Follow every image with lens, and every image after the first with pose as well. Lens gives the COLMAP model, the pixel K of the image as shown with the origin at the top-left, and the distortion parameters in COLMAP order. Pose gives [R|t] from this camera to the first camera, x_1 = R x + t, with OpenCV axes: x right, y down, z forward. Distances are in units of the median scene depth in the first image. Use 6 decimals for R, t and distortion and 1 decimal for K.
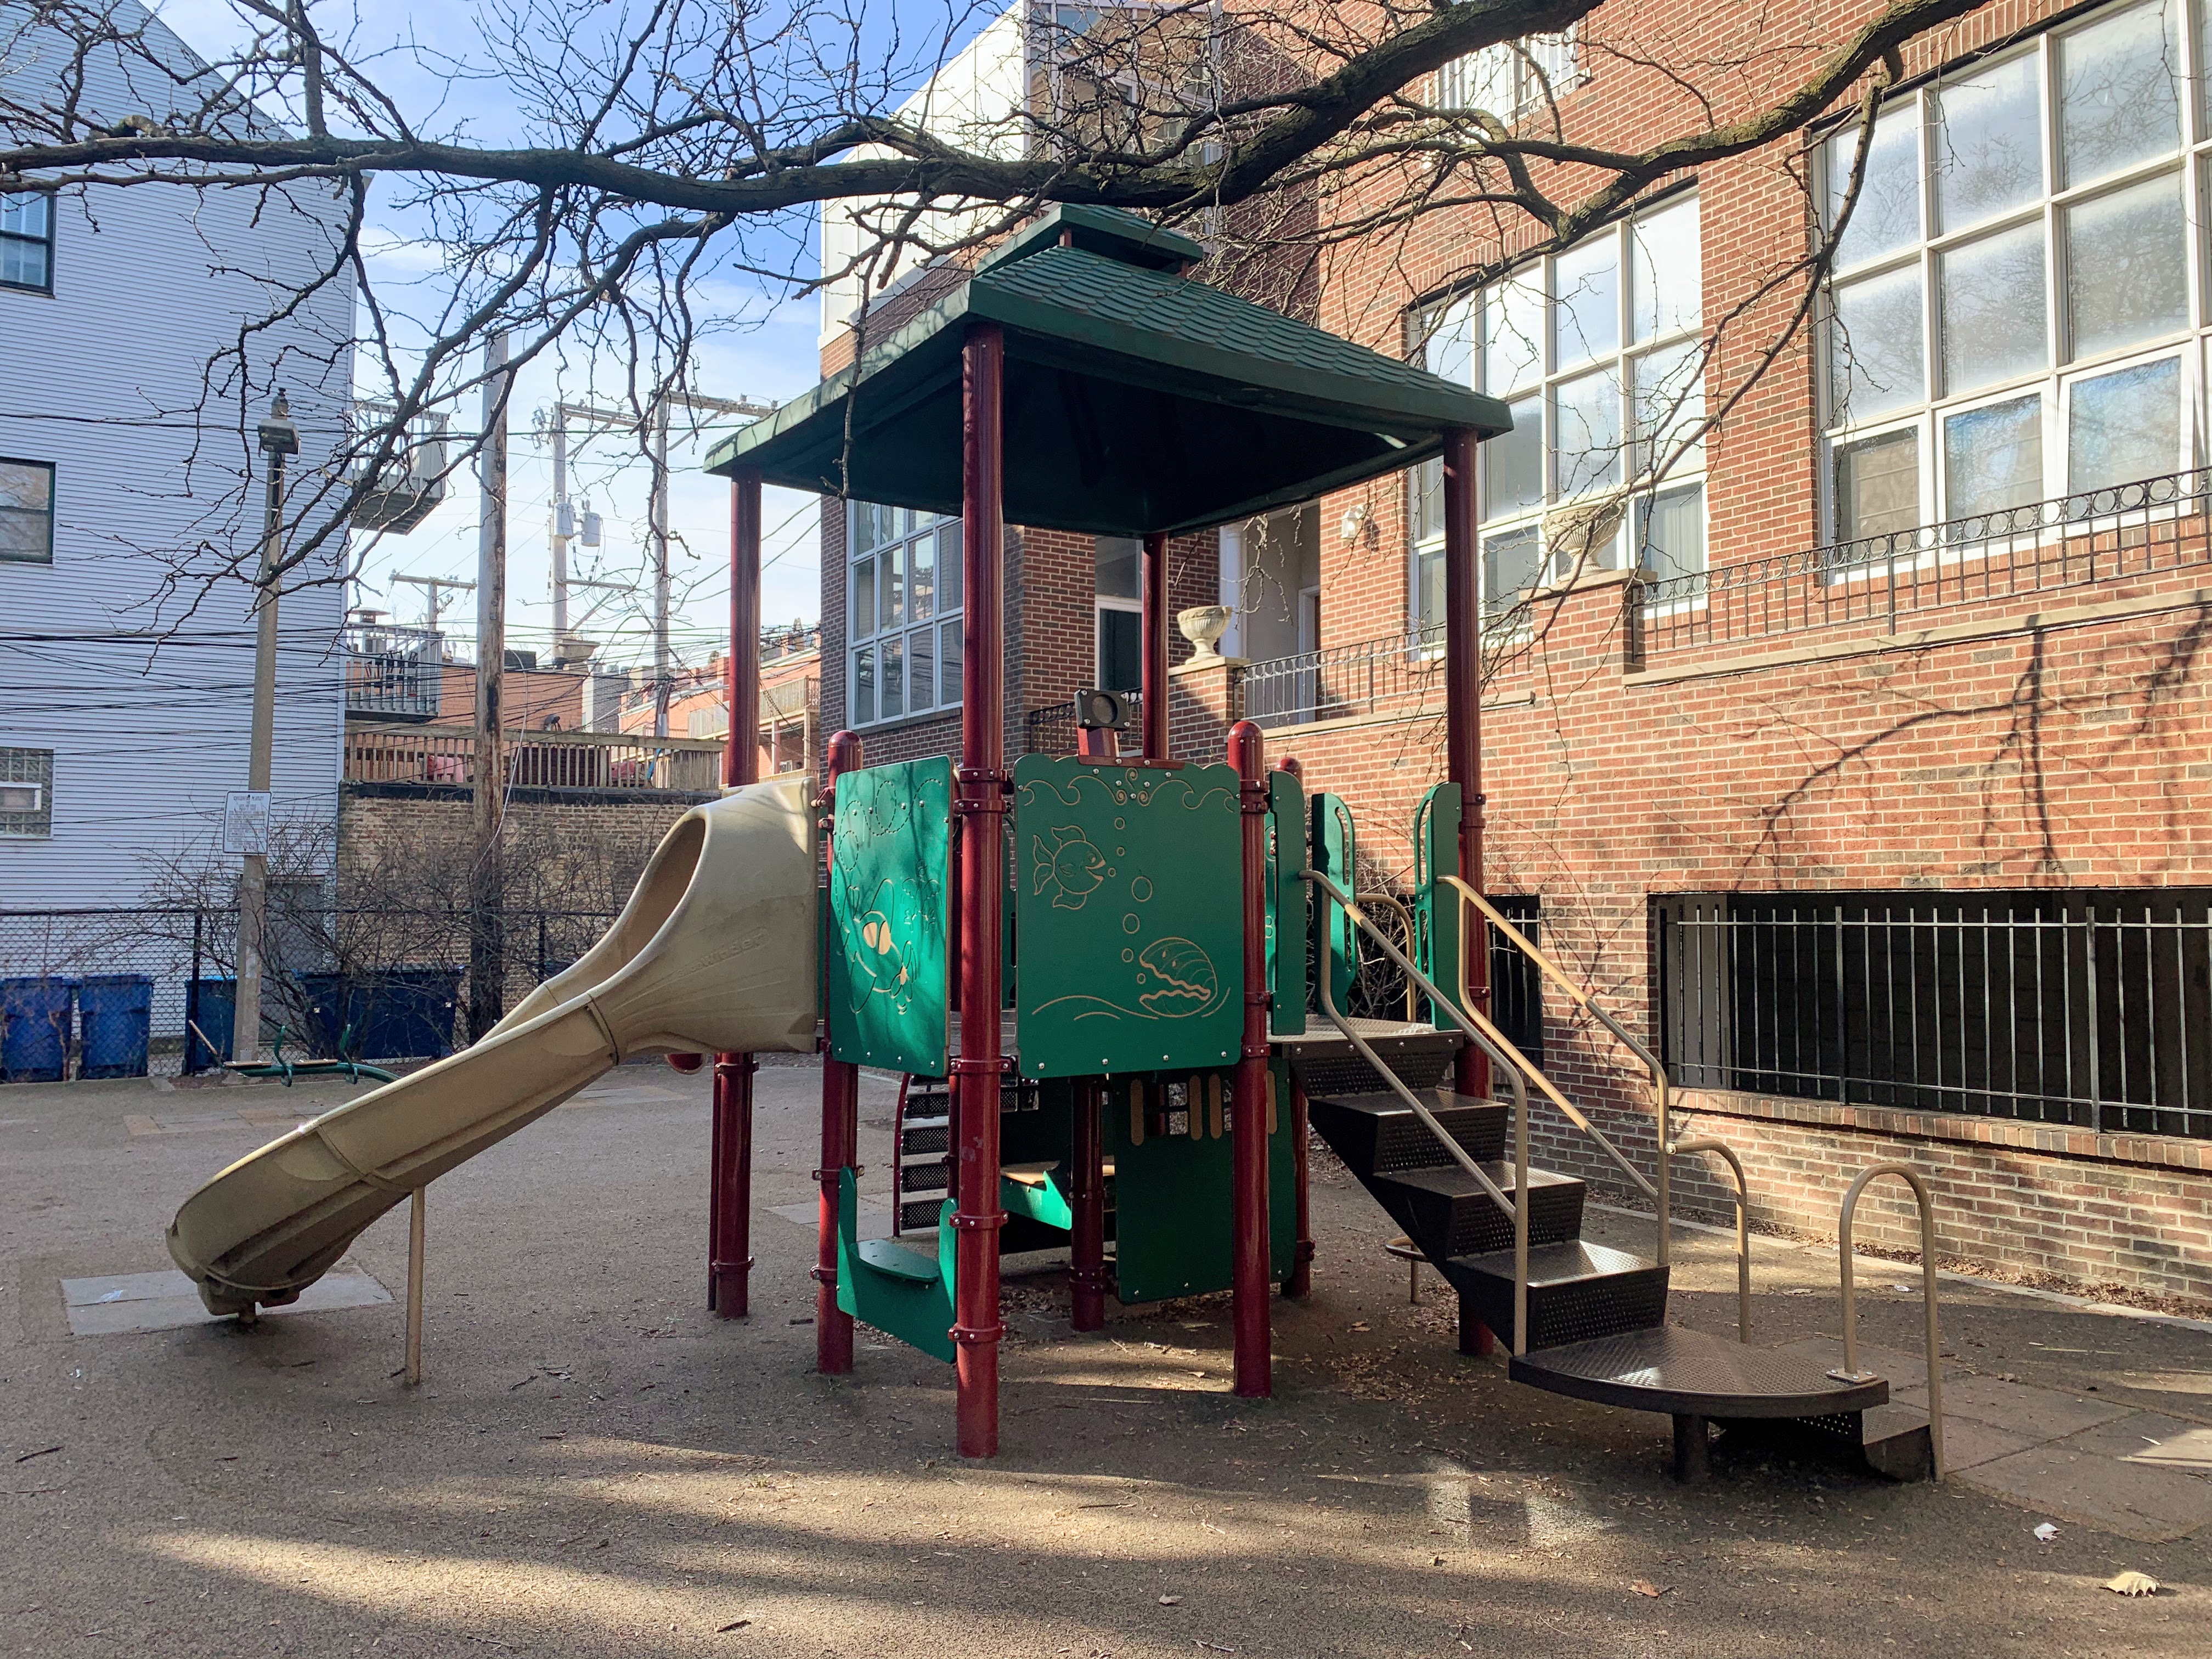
lens RADIAL K [[1677.0, 0, 1102.2], [0, 1677.0, 818.3], [0, 0, 1]] dist [0.025375, -0.017315]
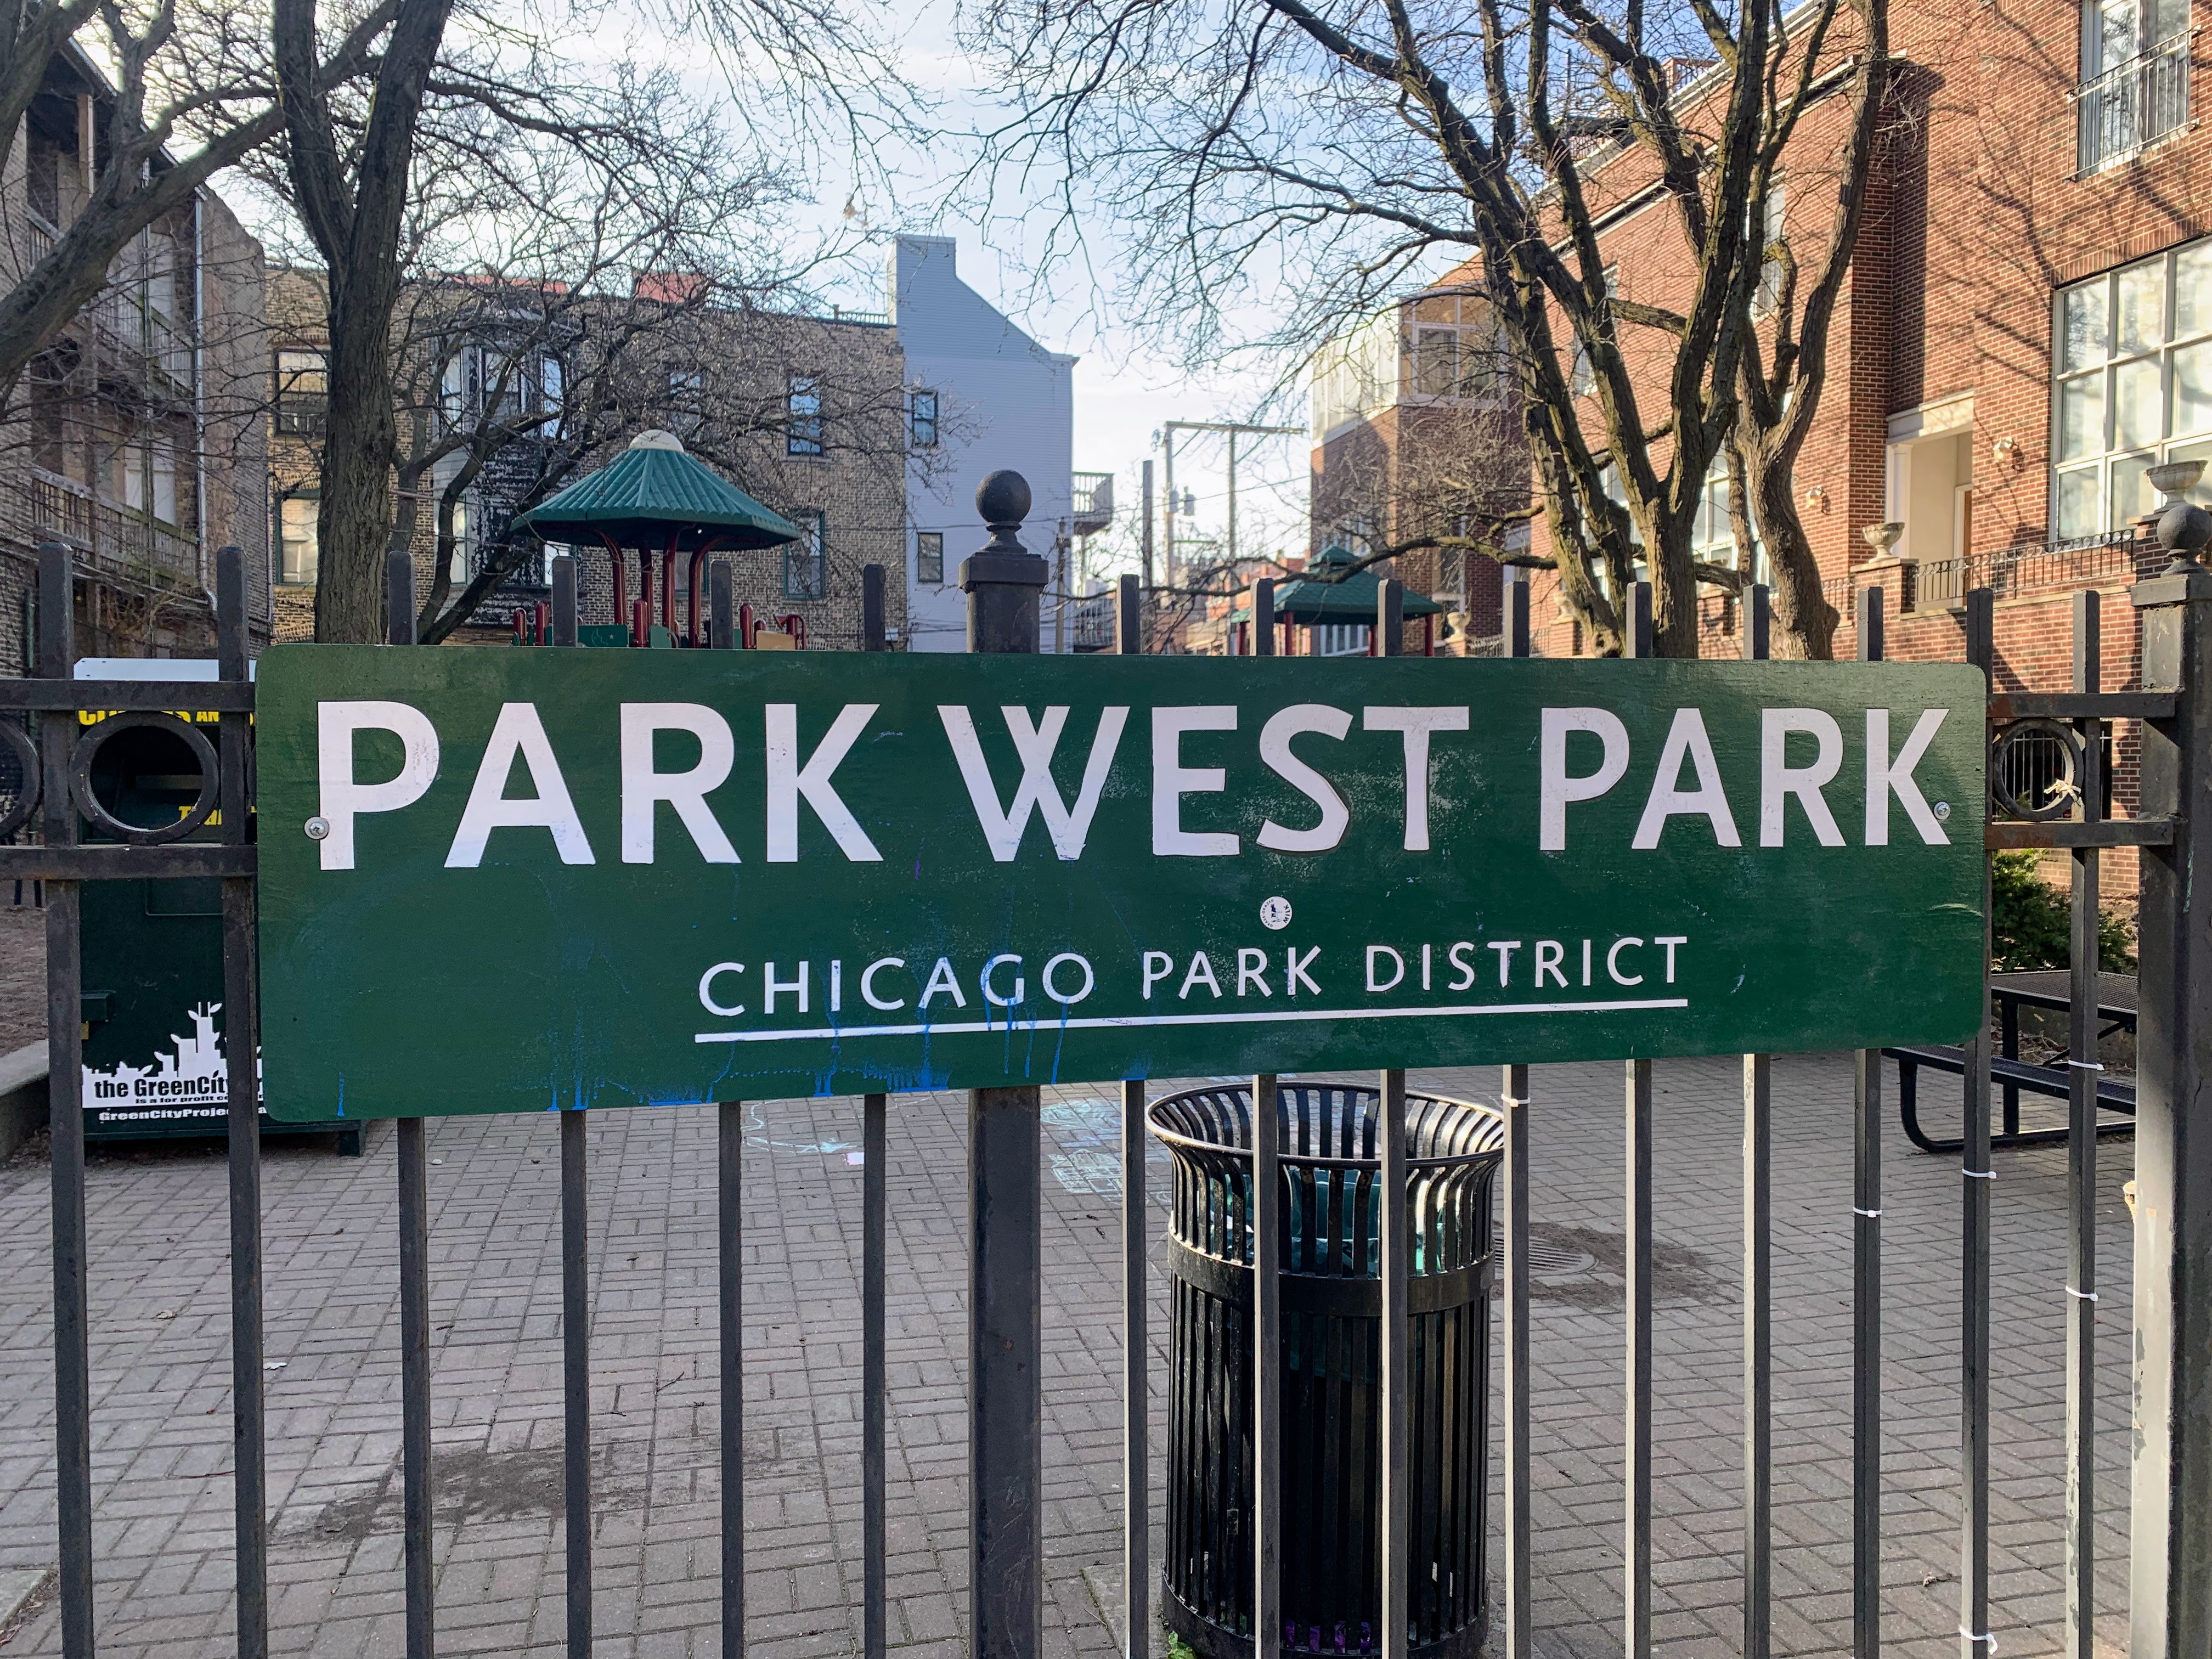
lens RADIAL K [[1677.0, 0, 1105.4], [0, 1677.0, 821.8], [0, 0, 1]] dist [0.025375, -0.017315]
pose [[0.942385, 0.010562, -0.334363, 0.841156], [0.020207, 0.995879, 0.088409, -0.123595], [0.333919, -0.090071, 0.938288, -2.950611]]
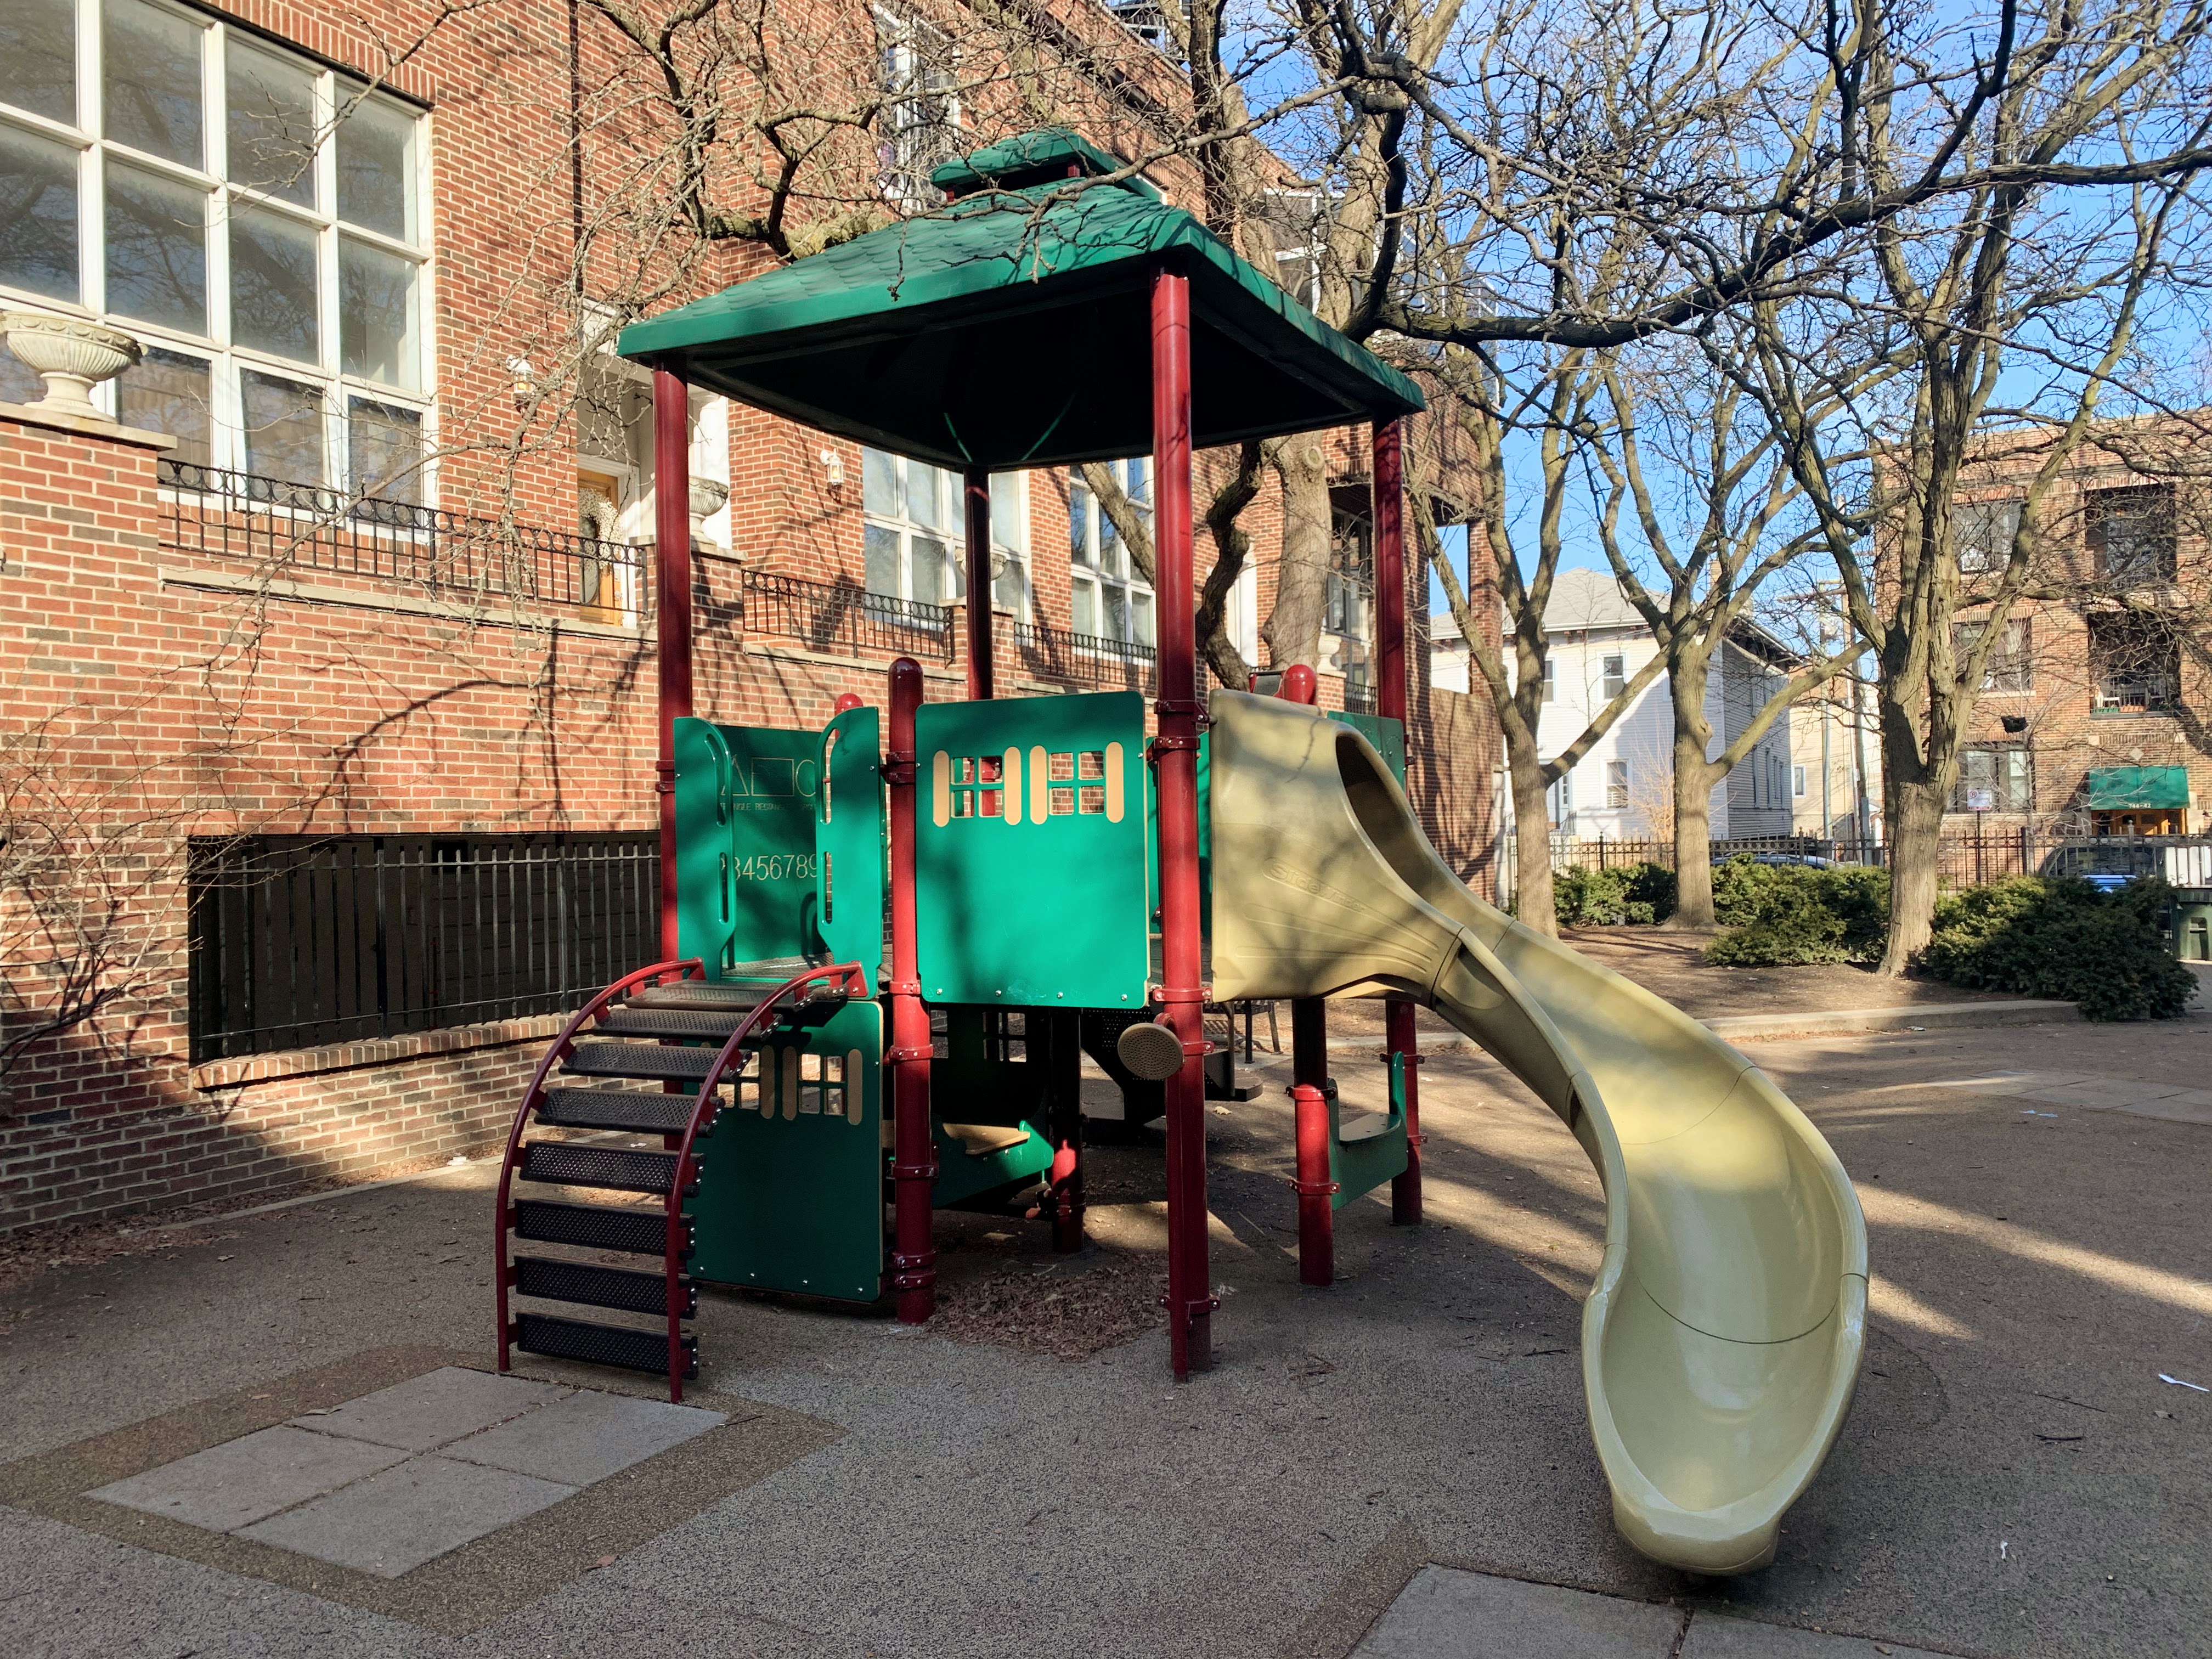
lens RADIAL K [[1677.0, 0, 1116.7], [0, 1677.0, 828.6], [0, 0, 1]] dist [0.025375, -0.017315]
pose [[-0.481573, 0.013462, 0.876303, -0.681700], [-0.026107, 0.999218, -0.029698, 0.057922], [-0.876017, -0.037179, -0.480845, 1.090340]]
